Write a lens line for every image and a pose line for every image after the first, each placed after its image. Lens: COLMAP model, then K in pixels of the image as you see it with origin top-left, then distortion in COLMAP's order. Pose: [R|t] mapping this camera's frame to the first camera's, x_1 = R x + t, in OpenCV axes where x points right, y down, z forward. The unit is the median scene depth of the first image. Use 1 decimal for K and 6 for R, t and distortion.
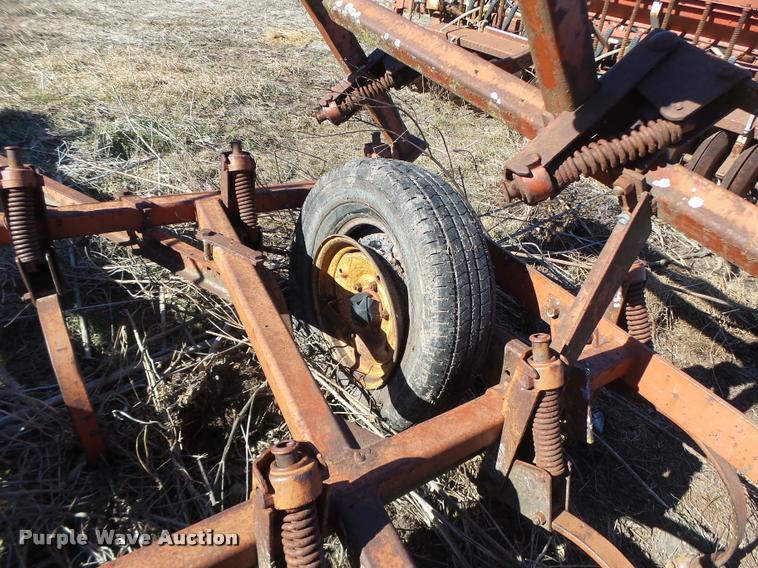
lens RADIAL K [[534.7, 0, 379.4], [0, 534.7, 288.3], [0, 0, 1]] dist [-0.009526, 0.002268]
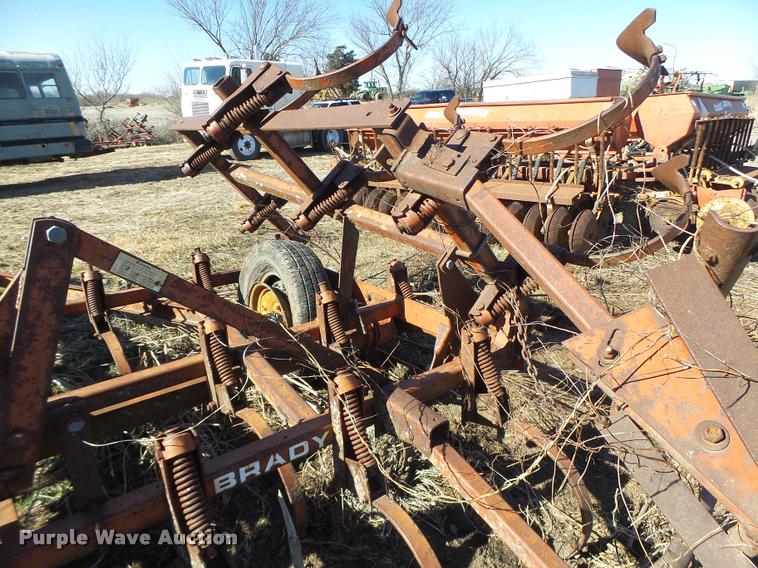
lens RADIAL K [[534.7, 0, 376.2], [0, 534.7, 276.2], [0, 0, 1]] dist [-0.009526, 0.002268]
pose [[0.982611, -0.184766, 0.018381, 0.292558], [0.182411, 0.942092, -0.281407, 0.452739], [0.034678, 0.279866, 0.959413, -0.746035]]
